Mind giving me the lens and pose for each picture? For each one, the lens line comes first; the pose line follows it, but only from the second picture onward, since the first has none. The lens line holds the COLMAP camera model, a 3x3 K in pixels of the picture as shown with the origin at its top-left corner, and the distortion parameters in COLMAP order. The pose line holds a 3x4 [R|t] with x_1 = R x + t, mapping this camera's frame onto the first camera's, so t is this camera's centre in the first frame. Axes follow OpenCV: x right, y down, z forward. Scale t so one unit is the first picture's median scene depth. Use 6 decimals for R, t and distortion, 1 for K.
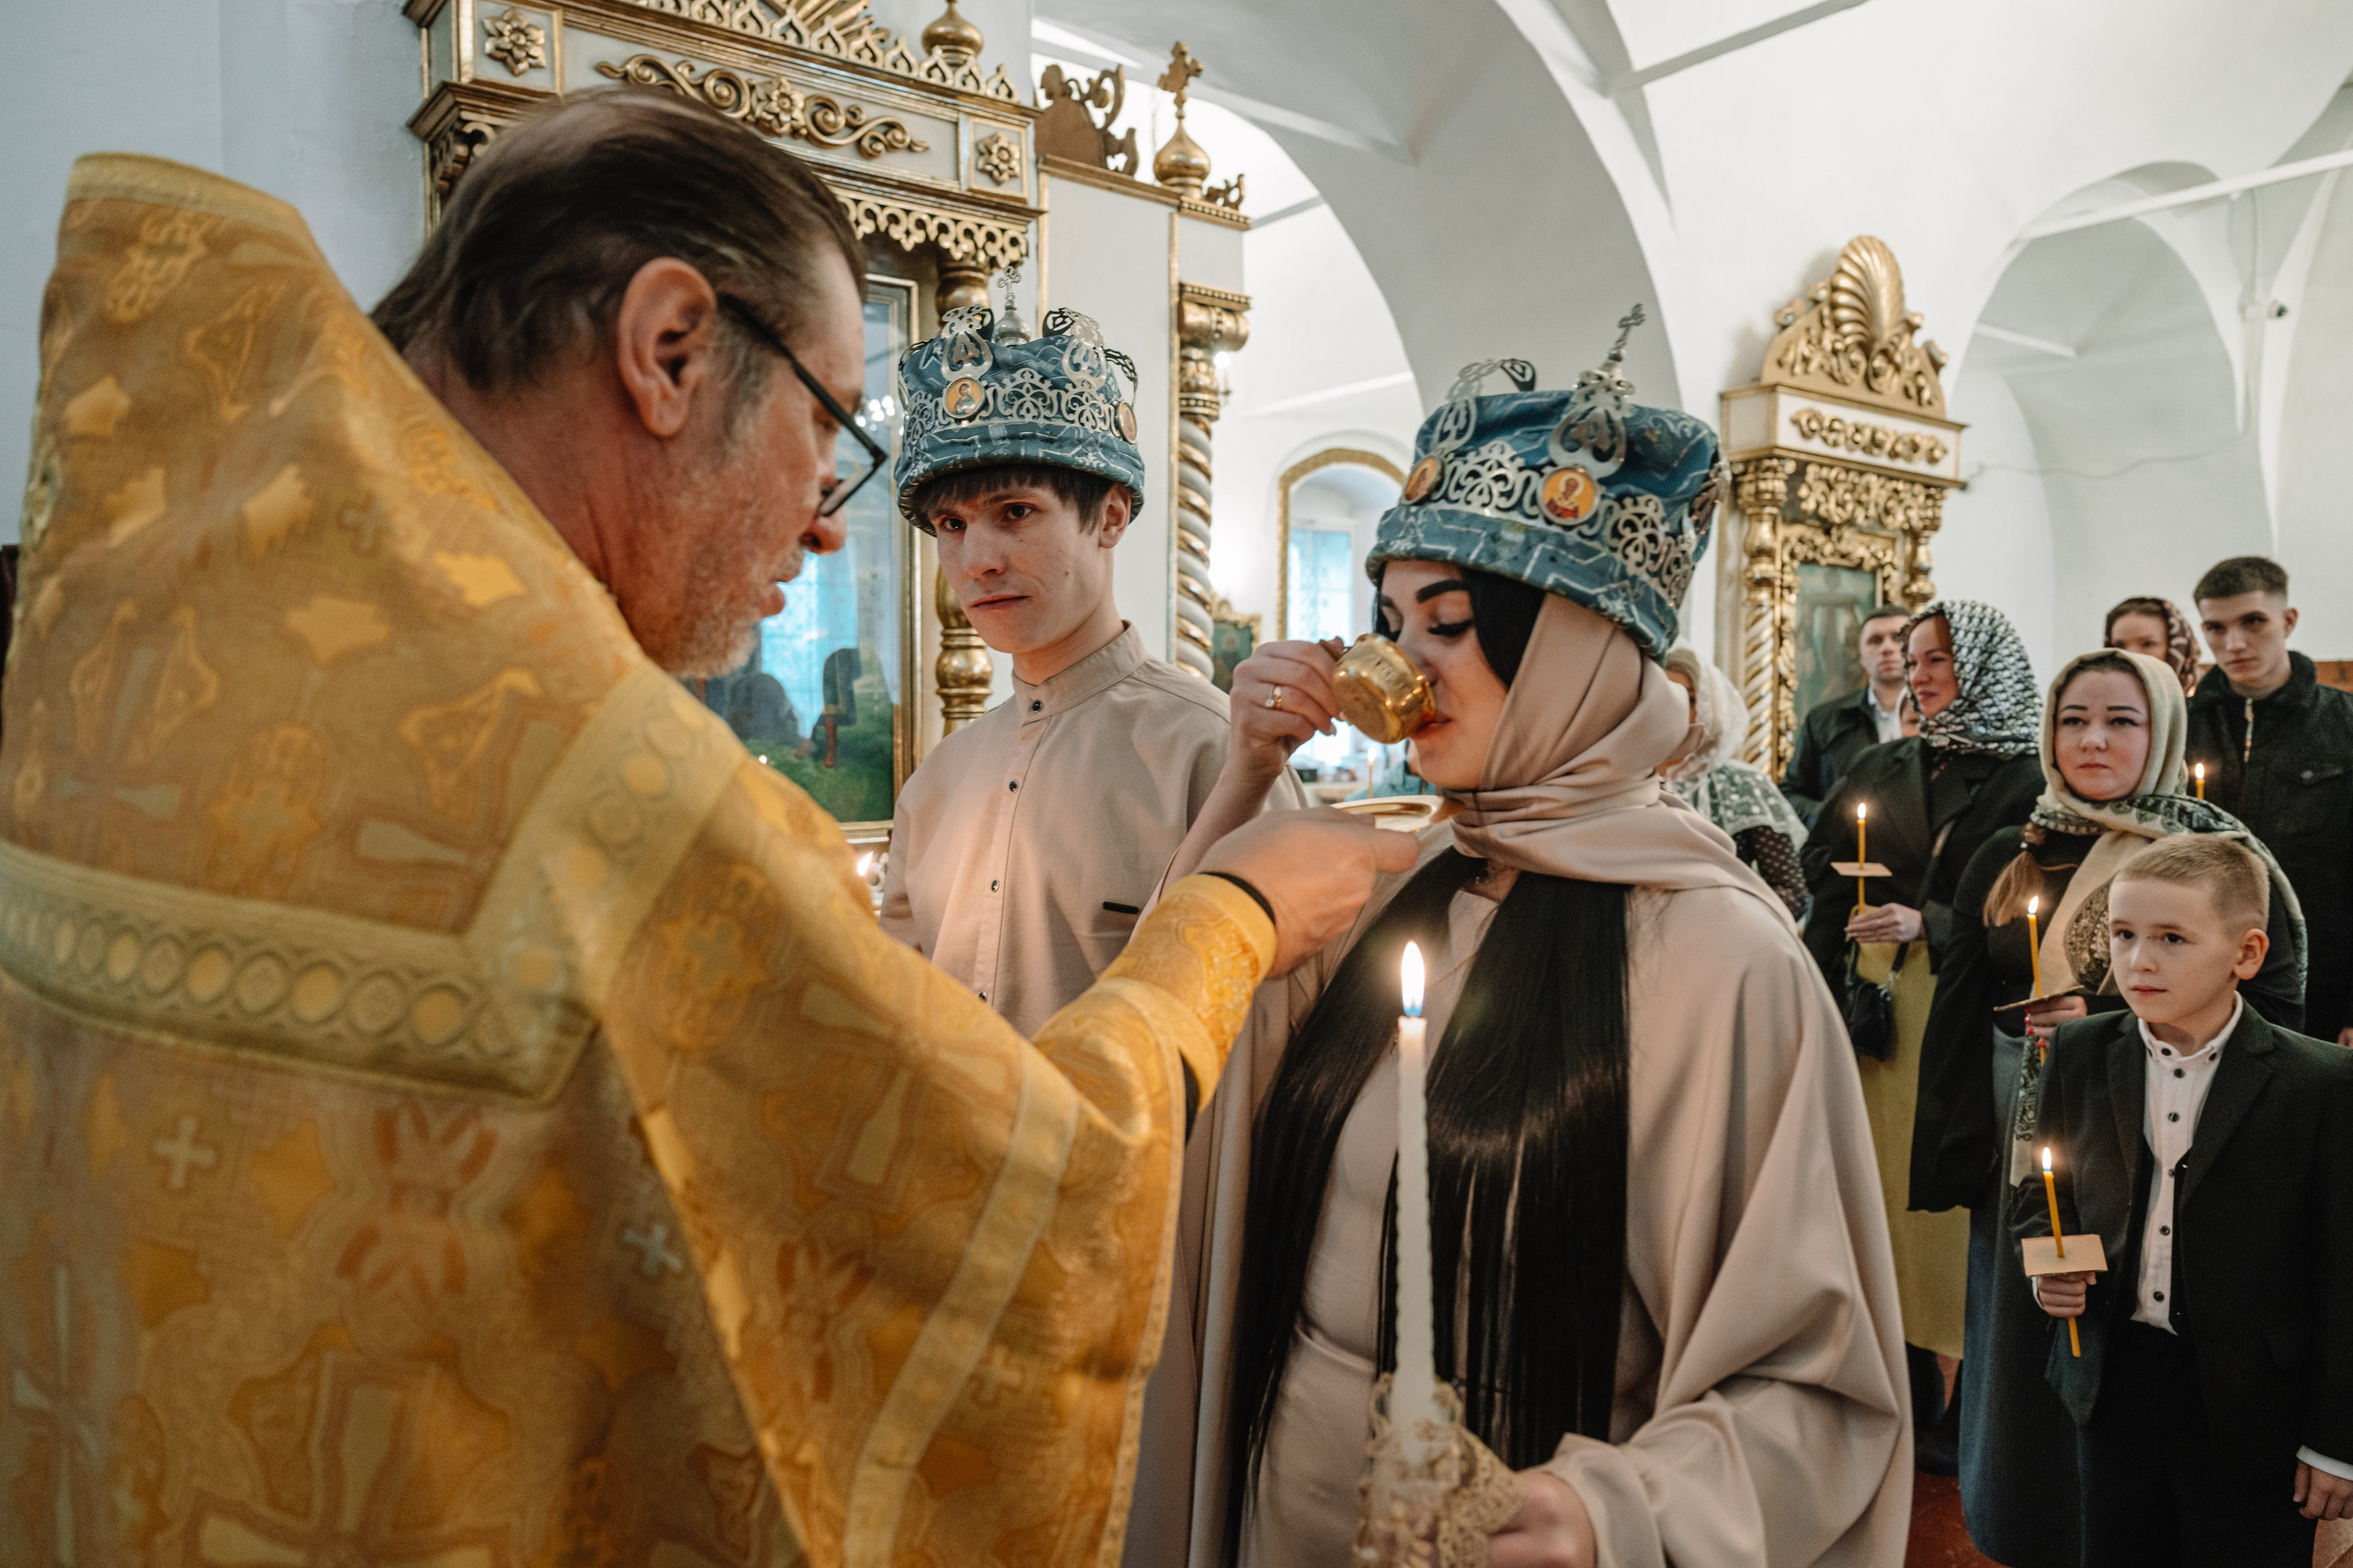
lens RADIAL K [[1681.9, 0, 1193.9], [0, 1681.9, 790.9], [0, 0, 1]] dist [-0.030048, 0.015004]
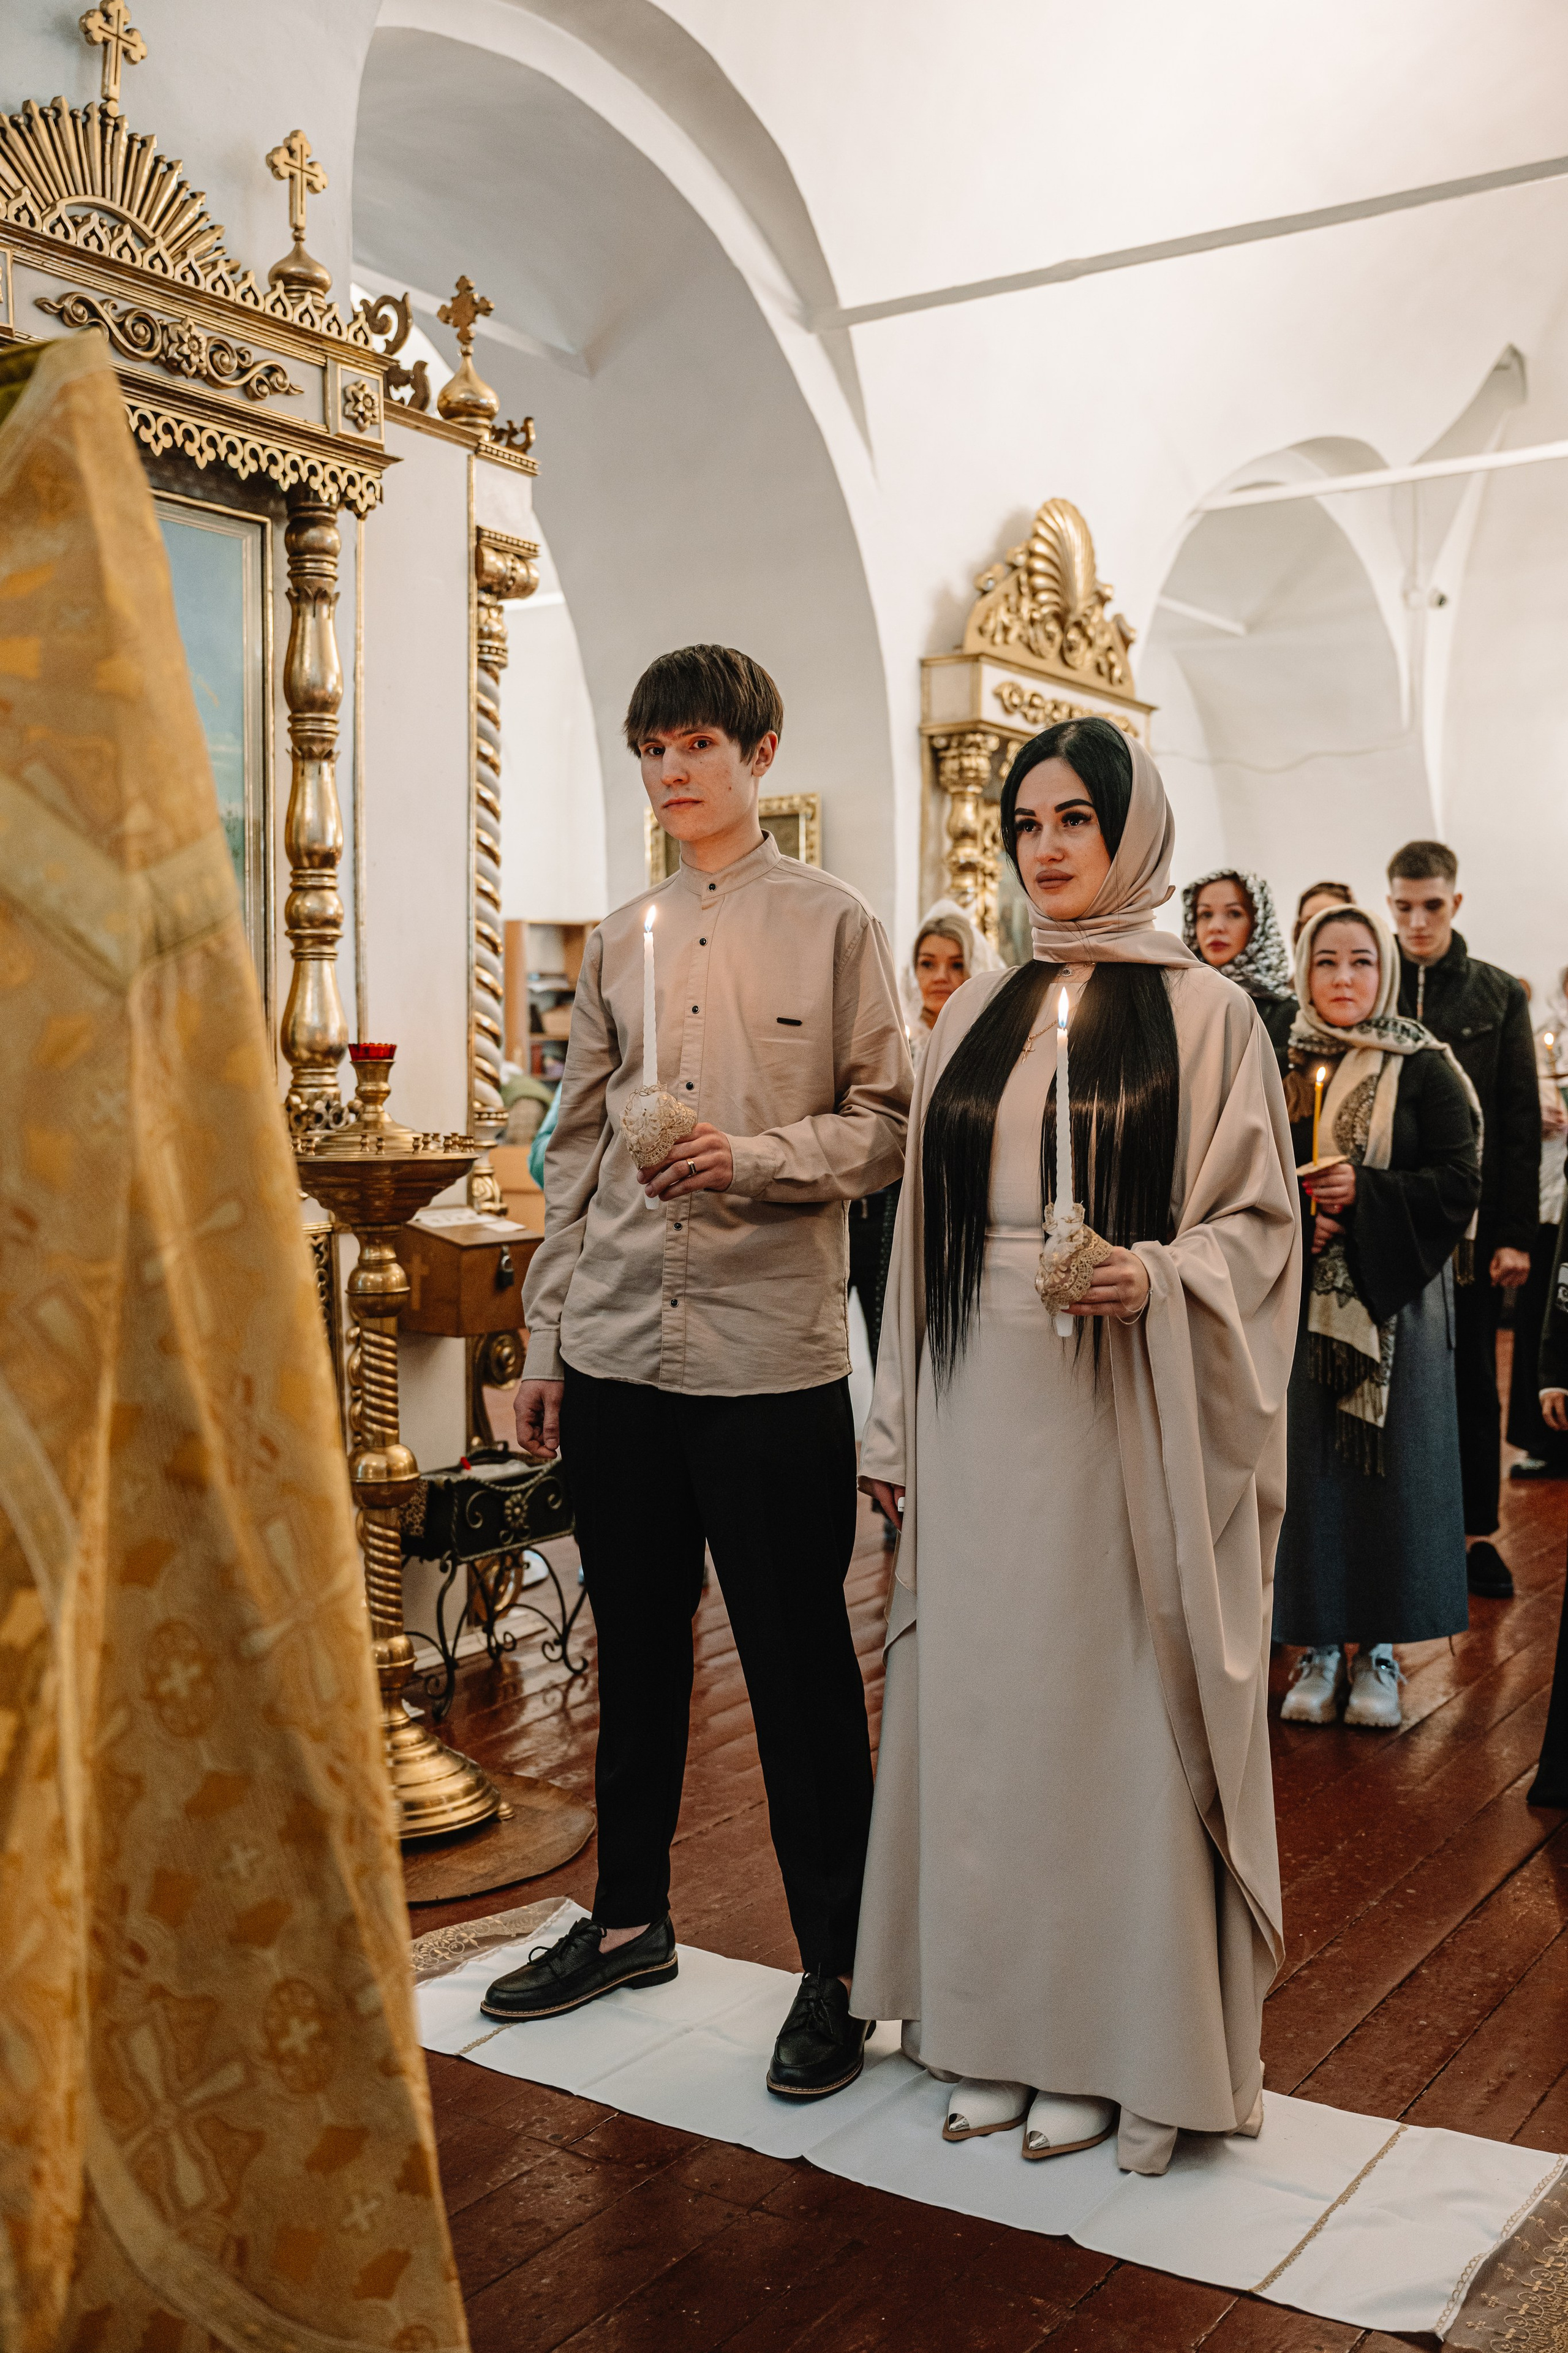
lens RADIAL K [[2324.1, 0, 804.2], [0, 2324.1, 1178.0], [0, 0, 1]] dist [-0.031051, 0.000000]
pose [[0.951960, -0.015773, 0.305816, -0.141798], [0.015657, 0.999873, 0.002832, 0.042612], [-0.305822, 0.002092, 0.952086, -0.195860]]
